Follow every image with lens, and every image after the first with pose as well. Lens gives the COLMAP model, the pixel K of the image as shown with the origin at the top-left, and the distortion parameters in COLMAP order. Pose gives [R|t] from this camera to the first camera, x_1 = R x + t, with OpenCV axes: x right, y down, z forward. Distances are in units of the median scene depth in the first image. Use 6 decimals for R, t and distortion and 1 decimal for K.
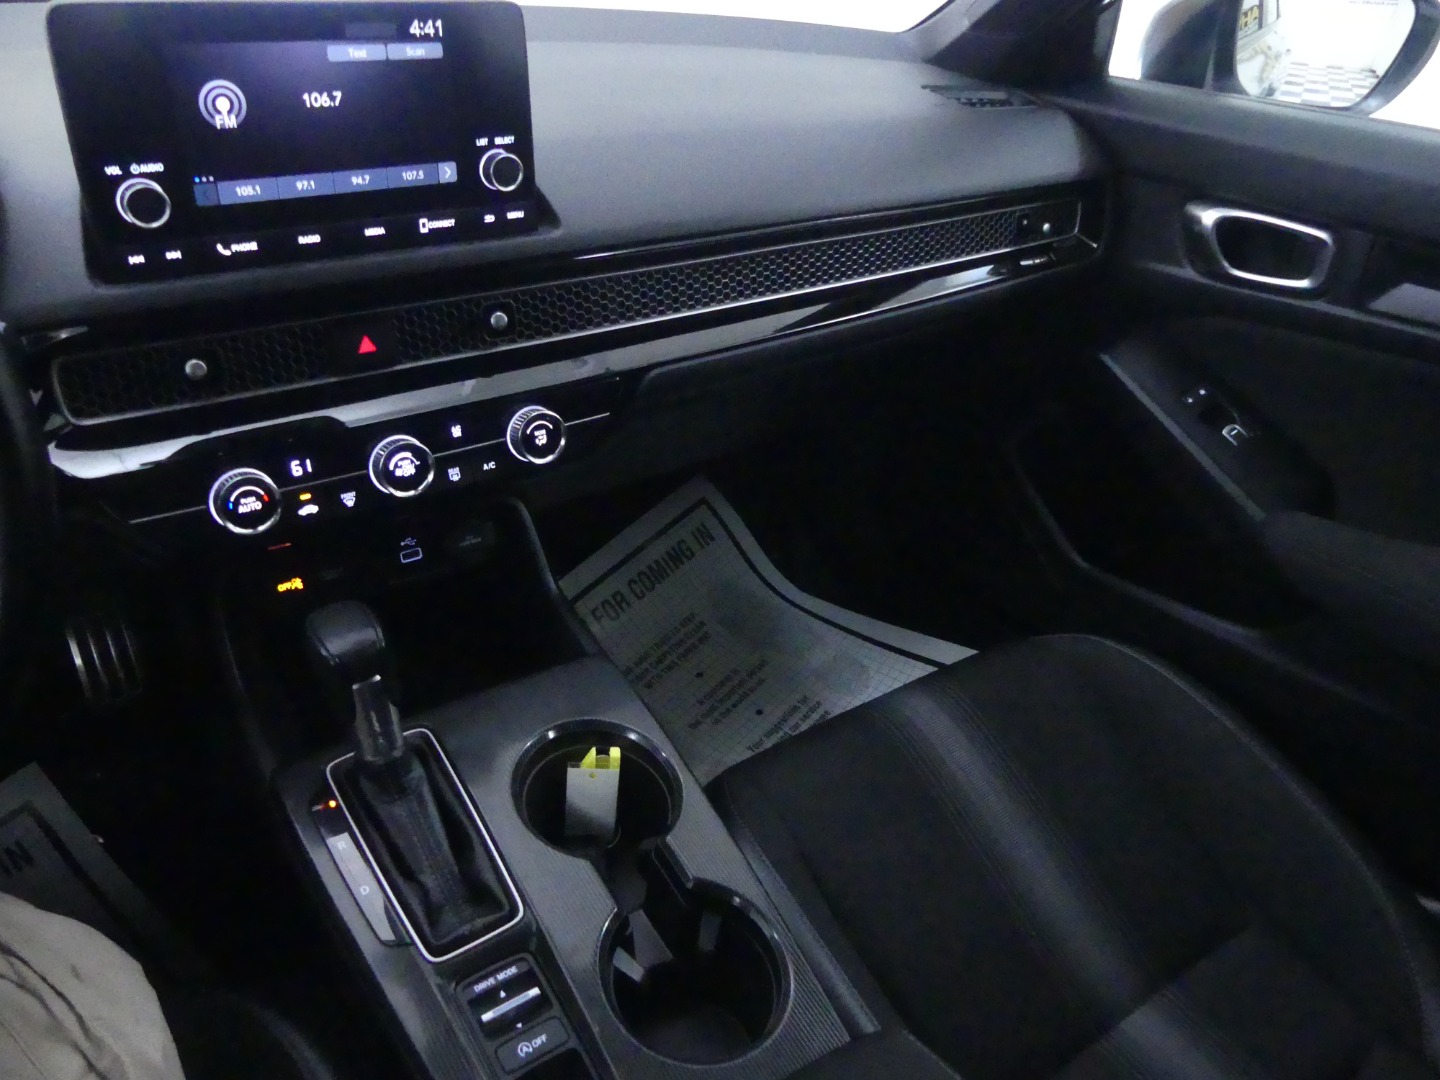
lens RADIAL K [[1108.0, 0, 726.3], [0, 1108.0, 541.2], [0, 0, 1]] dist [-0.007329, 0.033137]
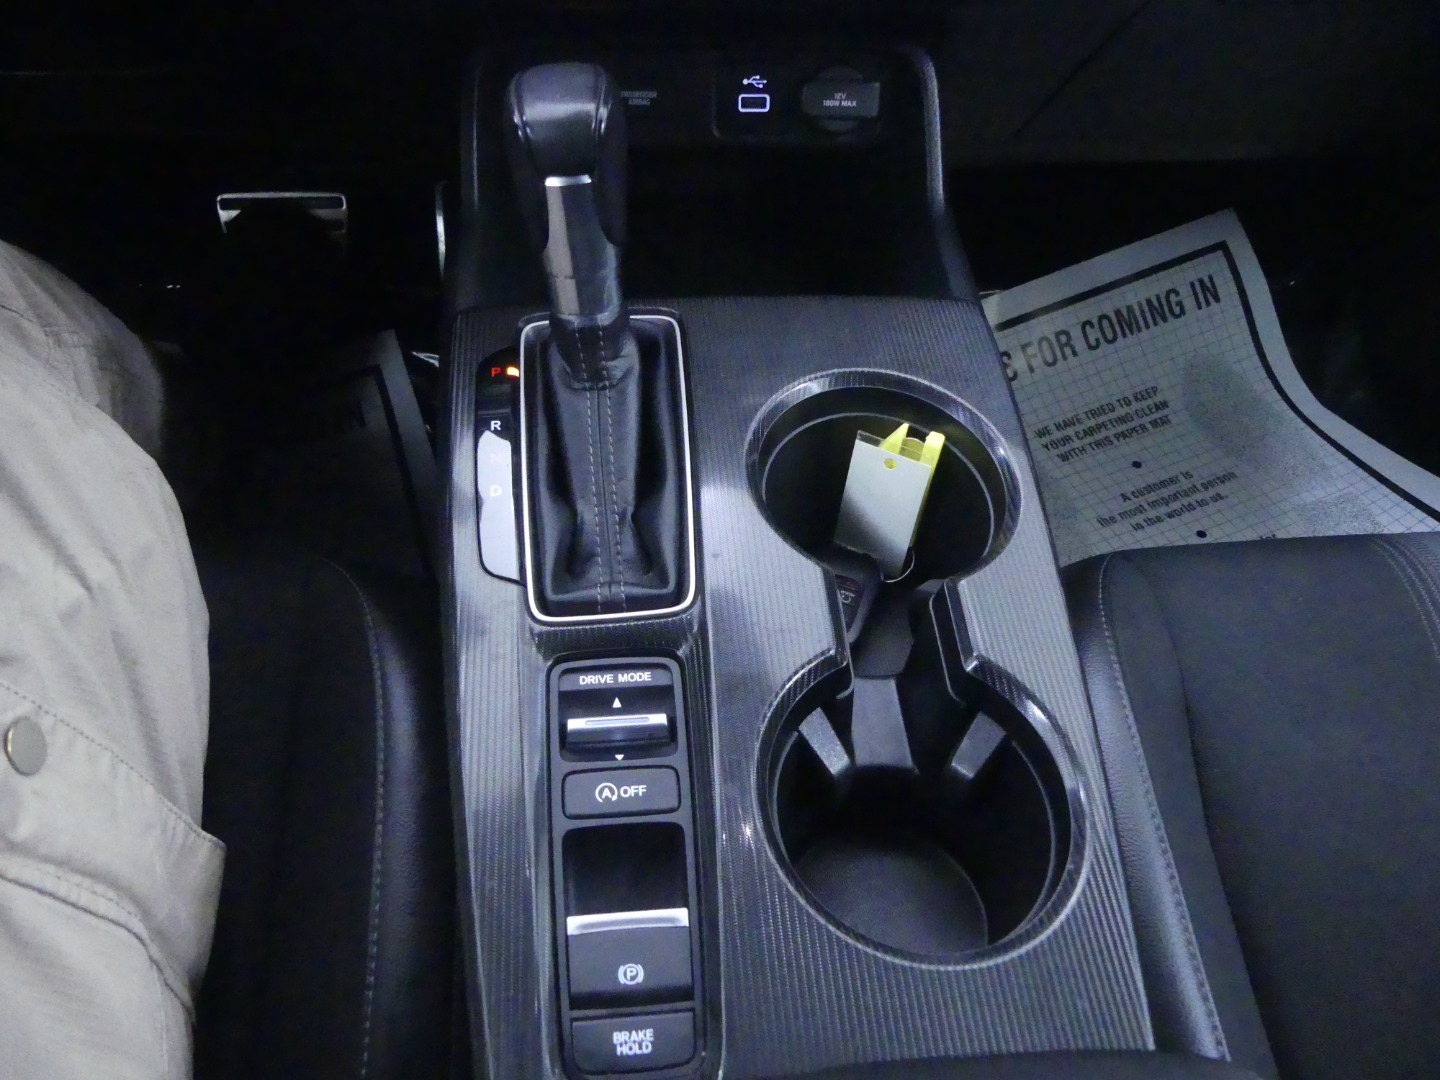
lens RADIAL K [[1108.0, 0, 726.3], [0, 1108.0, 541.2], [0, 0, 1]] dist [-0.007329, 0.033137]
pose [[0.875413, 0.316917, -0.364986, 0.044644], [-0.247570, 0.942485, 0.224568, 0.134807], [0.415163, -0.106230, 0.903523, 0.381877]]
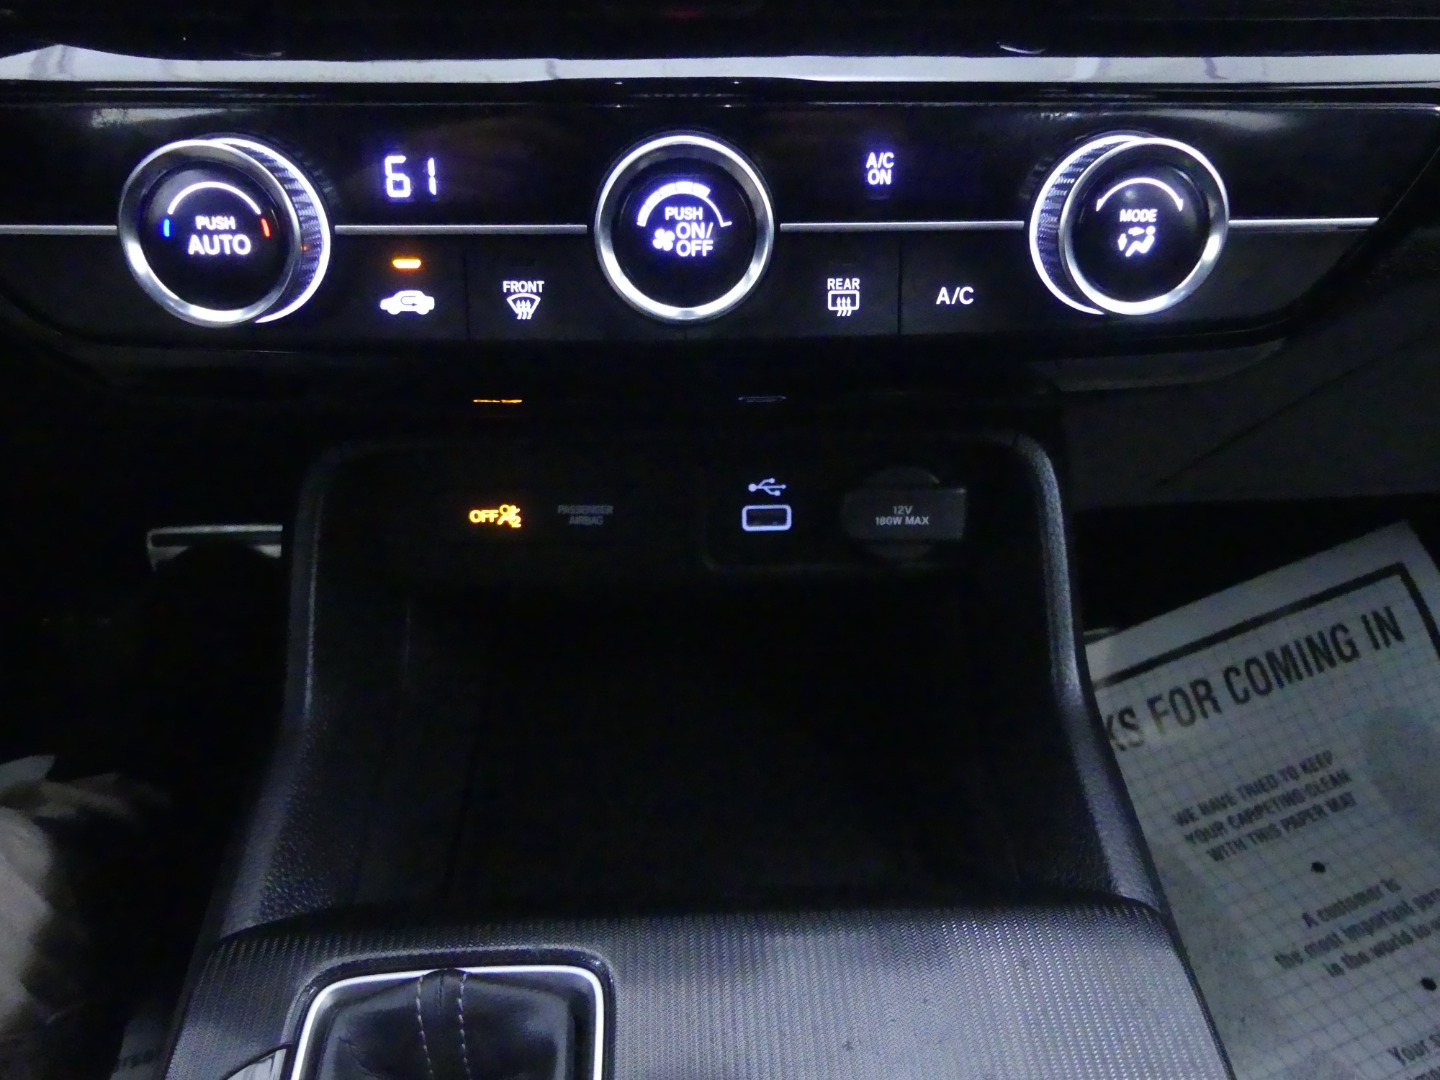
lens RADIAL K [[1108.0, 0, 726.3], [0, 1108.0, 541.2], [0, 0, 1]] dist [-0.007329, 0.033137]
pose [[0.846399, 0.240094, -0.475357, -0.097040], [-0.241725, 0.968562, 0.058798, -0.000010], [0.474530, 0.065140, 0.877826, 0.682681]]
